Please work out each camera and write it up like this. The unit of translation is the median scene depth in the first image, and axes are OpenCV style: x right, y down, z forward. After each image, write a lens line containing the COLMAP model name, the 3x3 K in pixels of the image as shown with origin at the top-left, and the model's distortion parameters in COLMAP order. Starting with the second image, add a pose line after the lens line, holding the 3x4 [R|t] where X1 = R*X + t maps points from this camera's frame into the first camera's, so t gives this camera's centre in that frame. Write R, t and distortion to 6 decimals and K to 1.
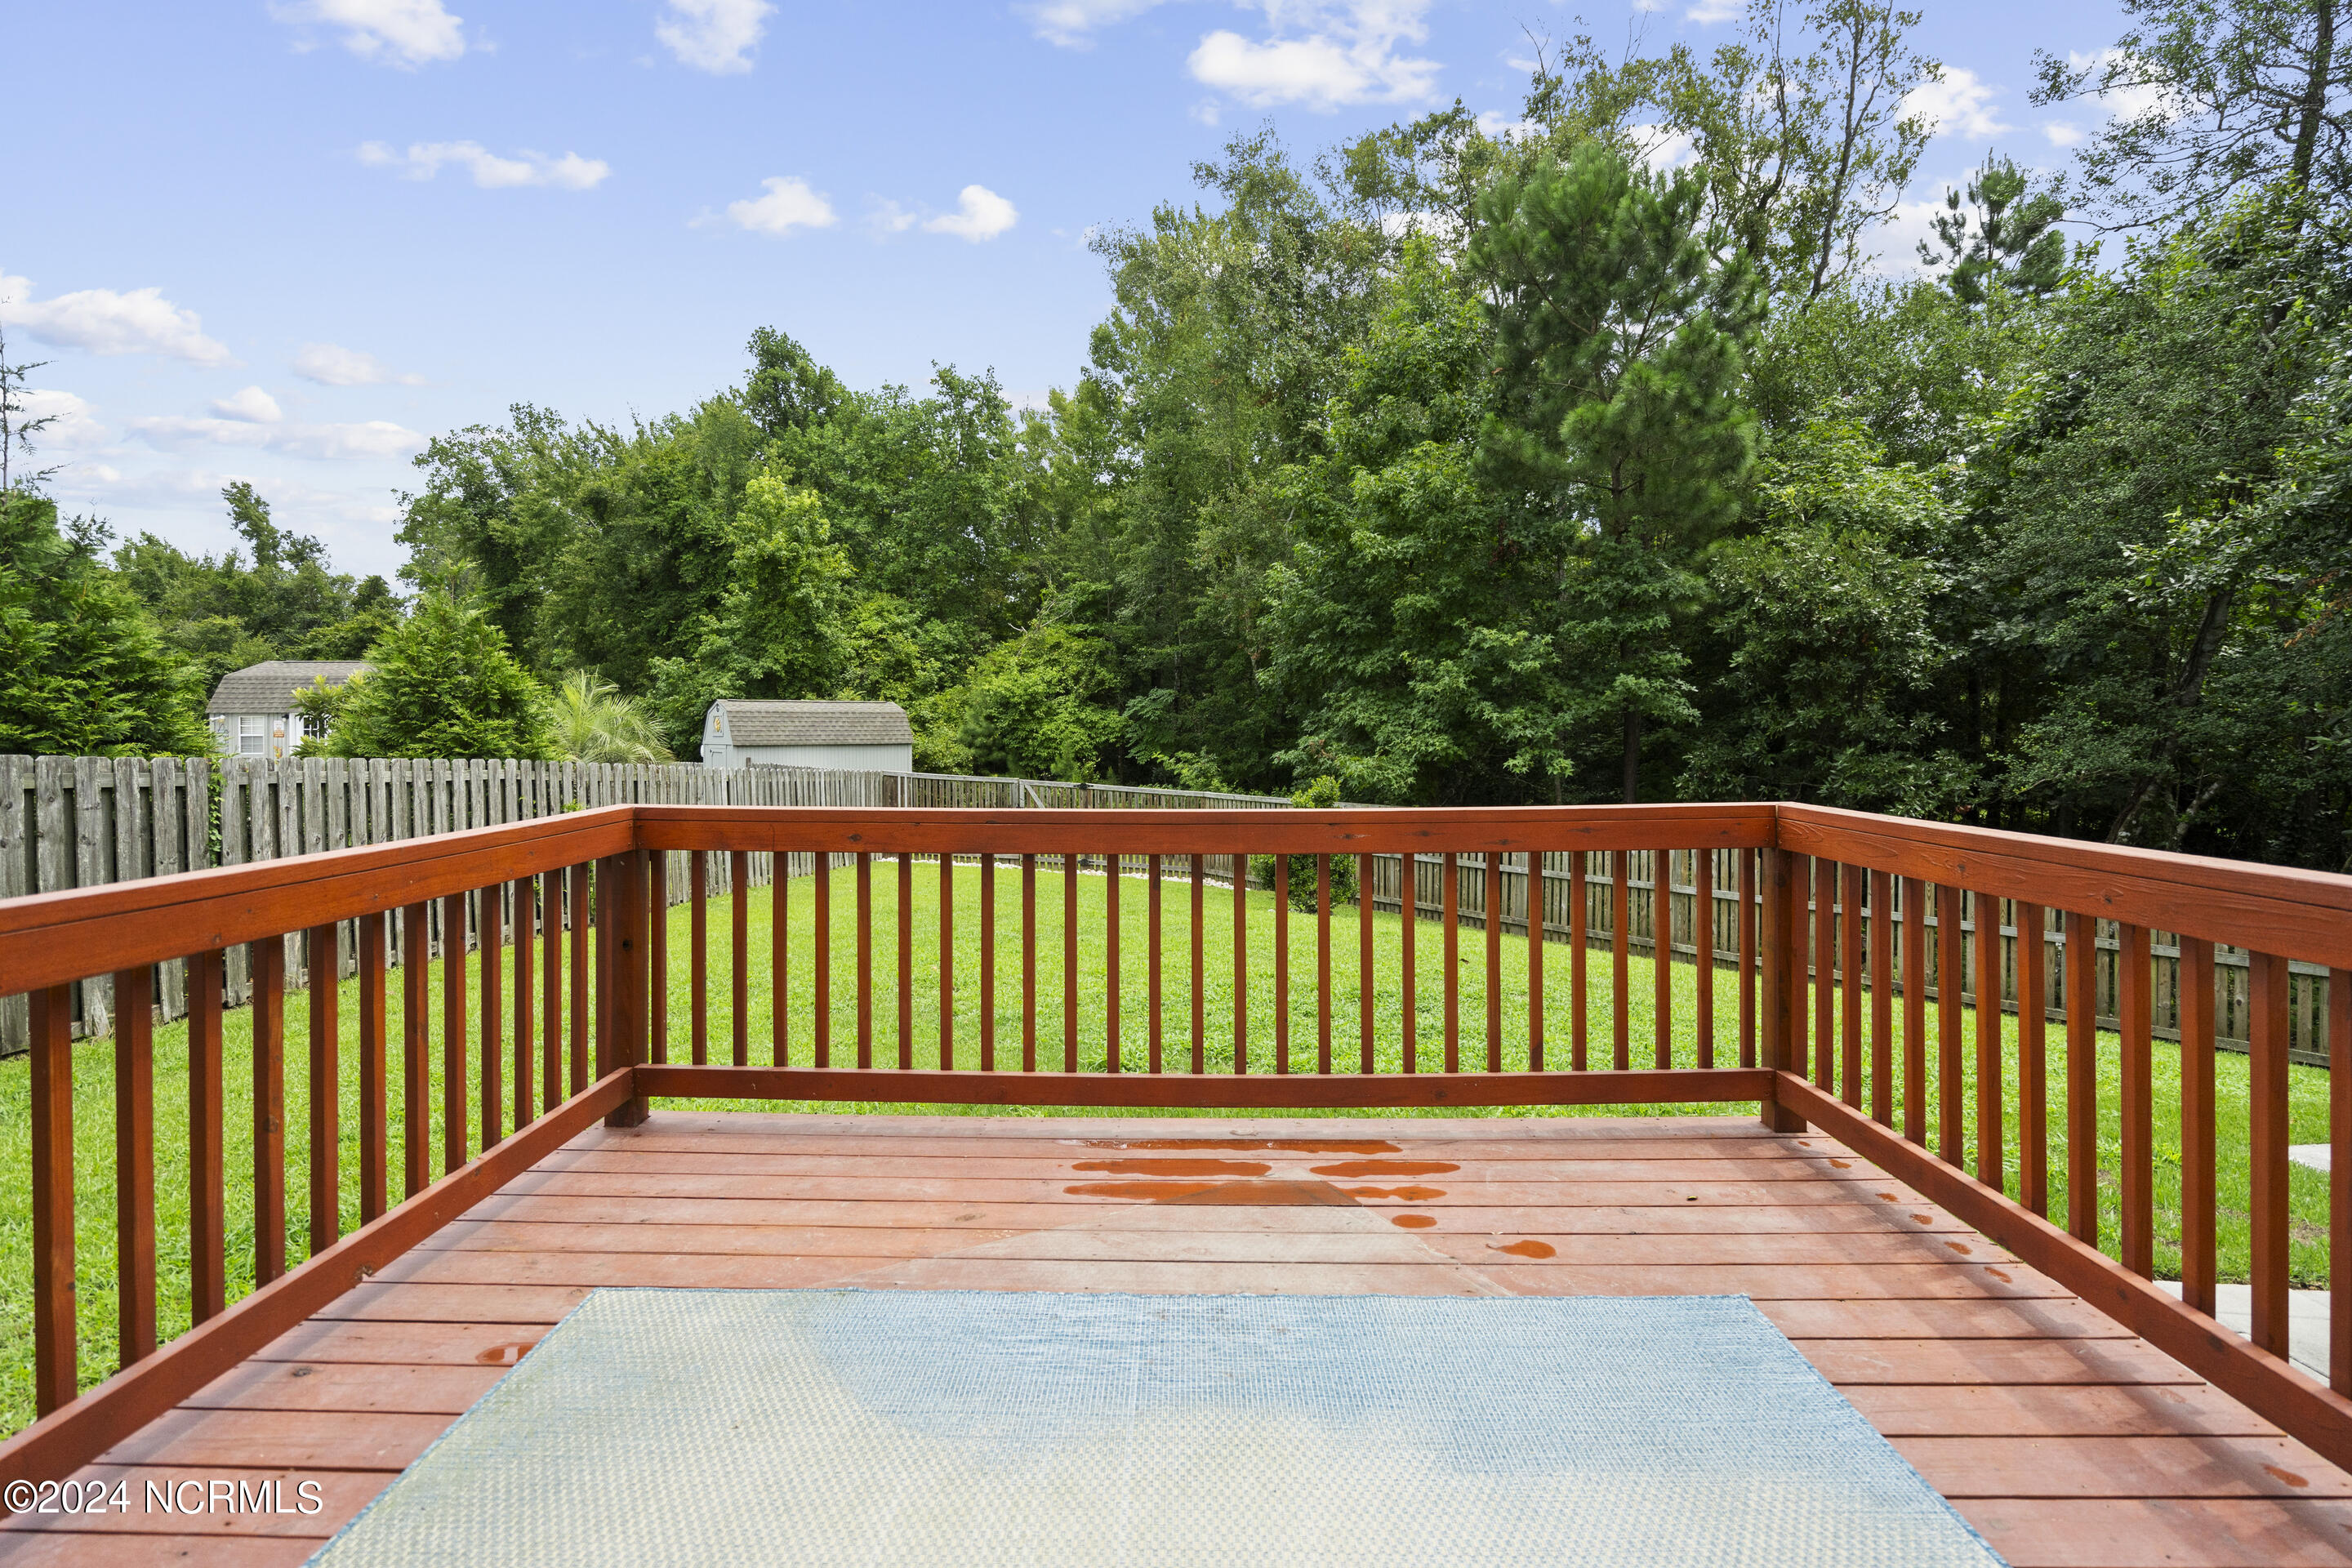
lens RADIAL K [[1073.4, 0, 1184.1], [0, 1073.4, 776.7], [0, 0, 1]] dist [-0.000280, 0.000187]
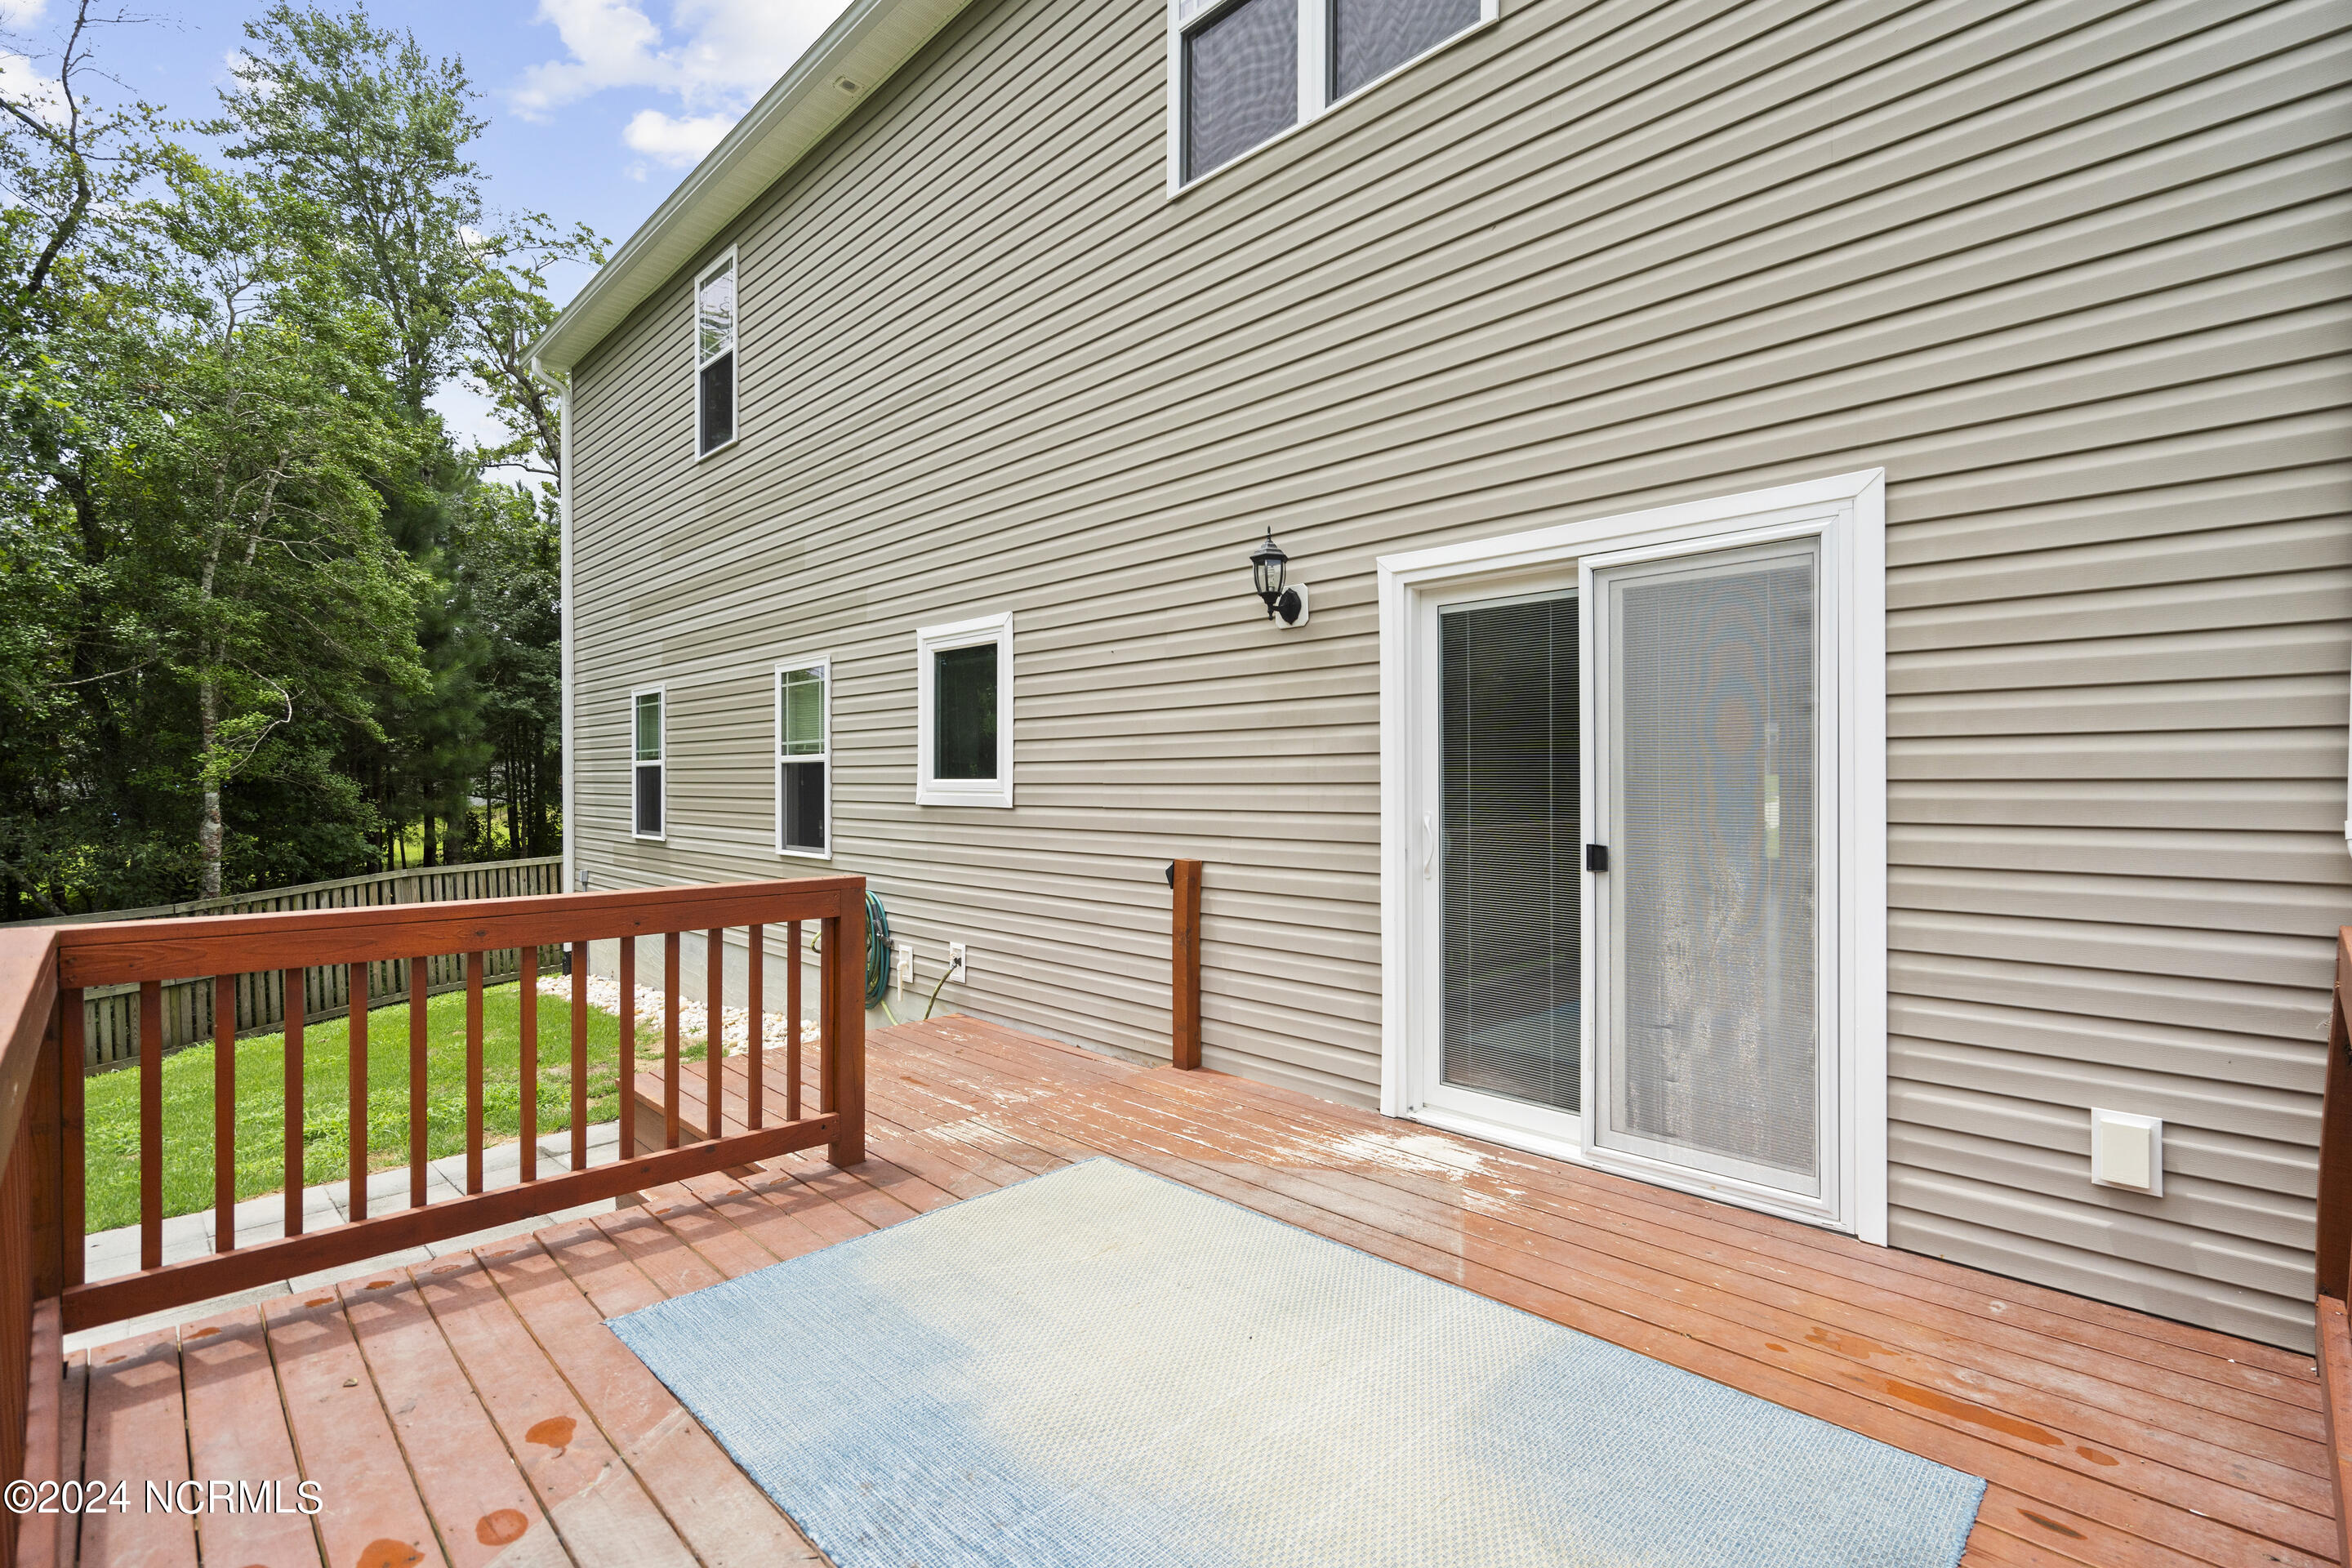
lens RADIAL K [[1073.4, 0, 1184.1], [0, 1073.4, 776.7], [0, 0, 1]] dist [-0.000280, 0.000187]
pose [[-0.716316, 0.009109, 0.697716, -0.634009], [0.037969, 0.998942, 0.025940, -0.083829], [-0.696742, 0.045073, -0.715904, 1.226930]]
